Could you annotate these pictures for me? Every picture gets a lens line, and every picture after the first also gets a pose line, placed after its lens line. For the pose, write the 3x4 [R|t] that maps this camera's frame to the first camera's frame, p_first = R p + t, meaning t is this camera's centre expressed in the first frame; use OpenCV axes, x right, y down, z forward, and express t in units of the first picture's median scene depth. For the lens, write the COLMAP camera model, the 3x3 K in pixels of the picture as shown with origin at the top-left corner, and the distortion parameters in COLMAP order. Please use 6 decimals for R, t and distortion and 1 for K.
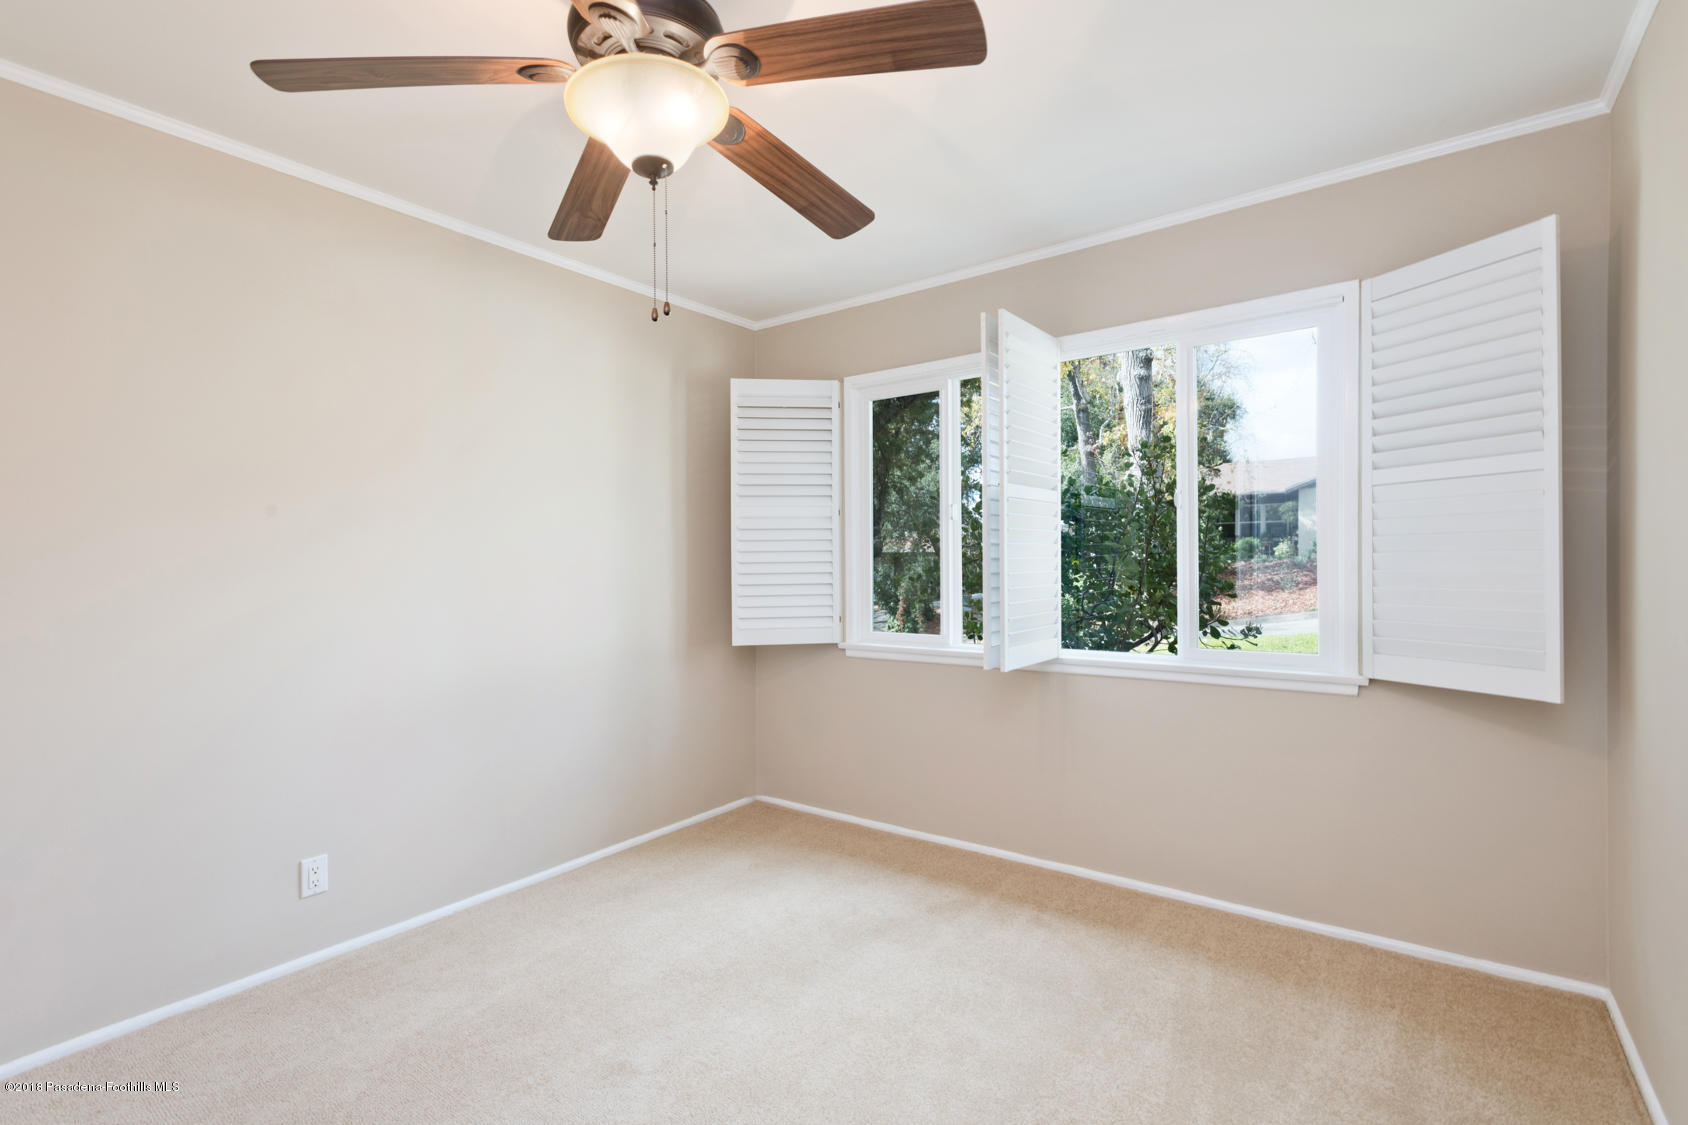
lens RADIAL K [[788.8, 0, 849.9], [0, 788.8, 559.5], [0, 0, 1]] dist [0.010347, -0.000139]
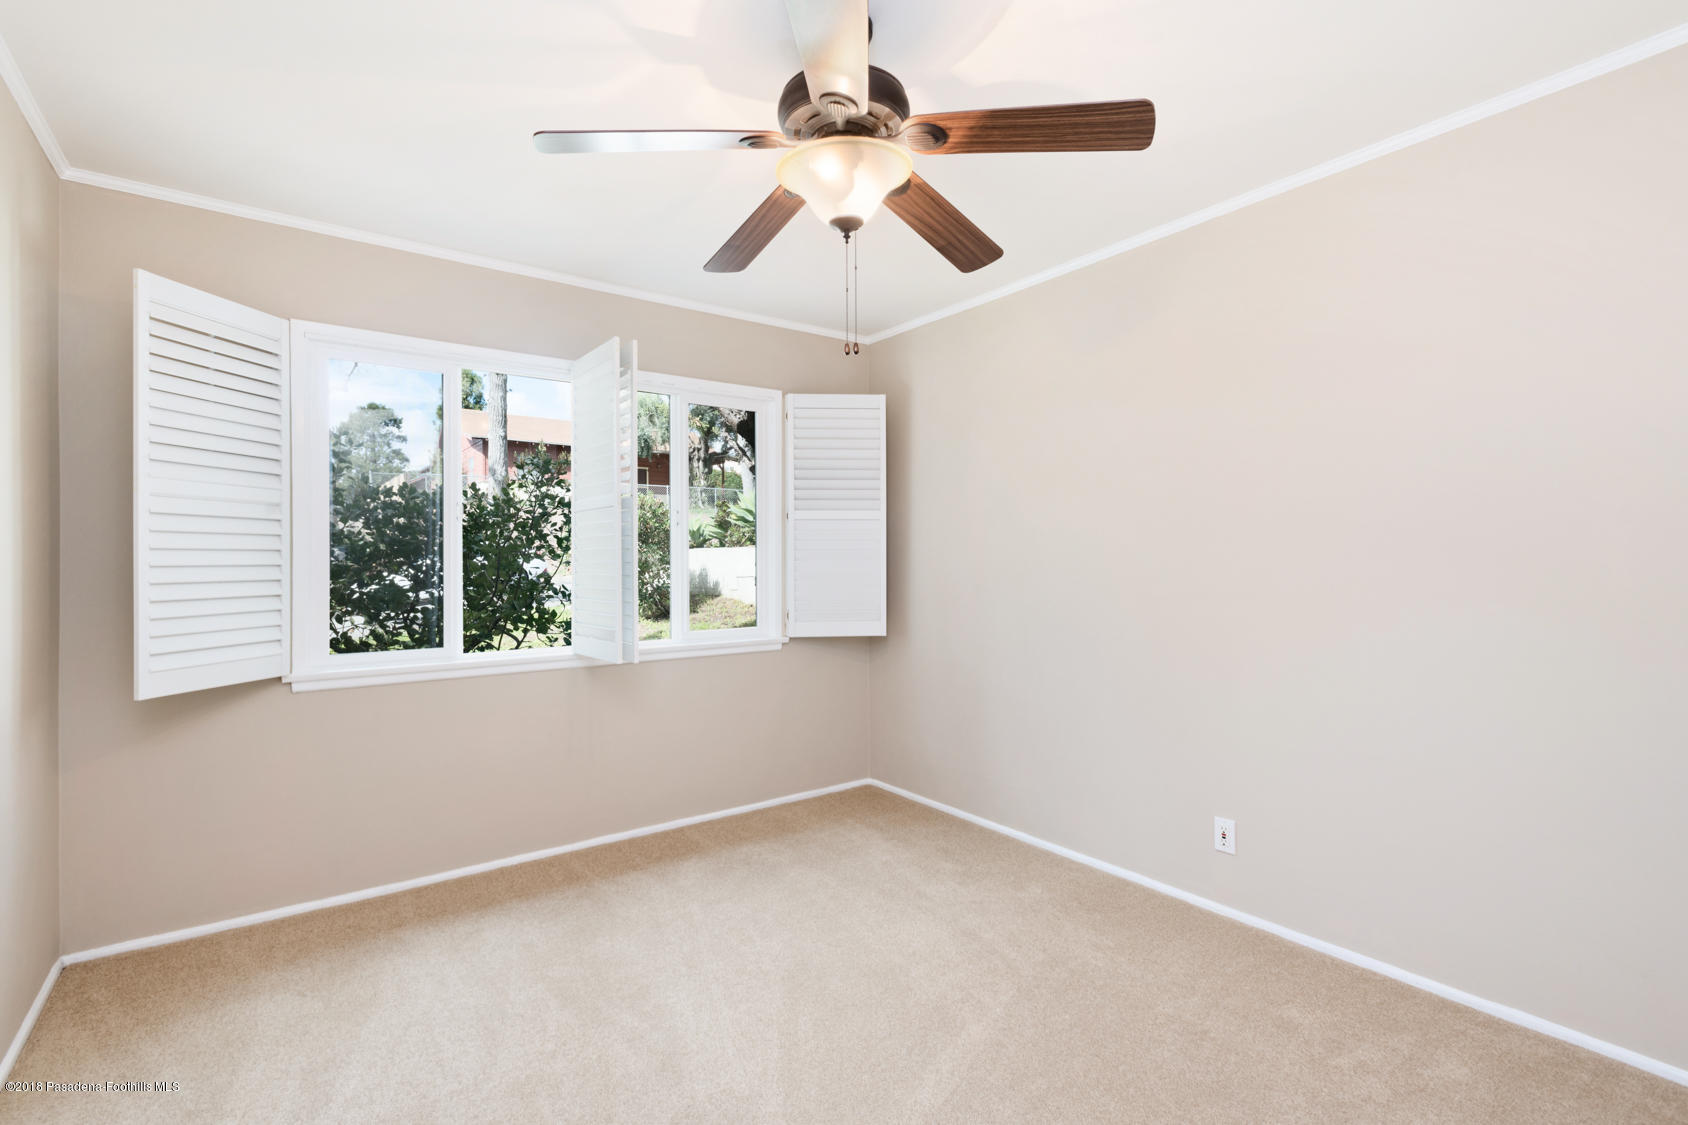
lens RADIAL K [[788.8, 0, 849.9], [0, 788.8, 559.5], [0, 0, 1]] dist [0.010347, -0.000139]
pose [[0.286210, 0.011514, 0.958098, -0.825023], [0.001768, 0.999920, -0.012545, 0.010115], [-0.958165, 0.005285, 0.286166, 0.400615]]
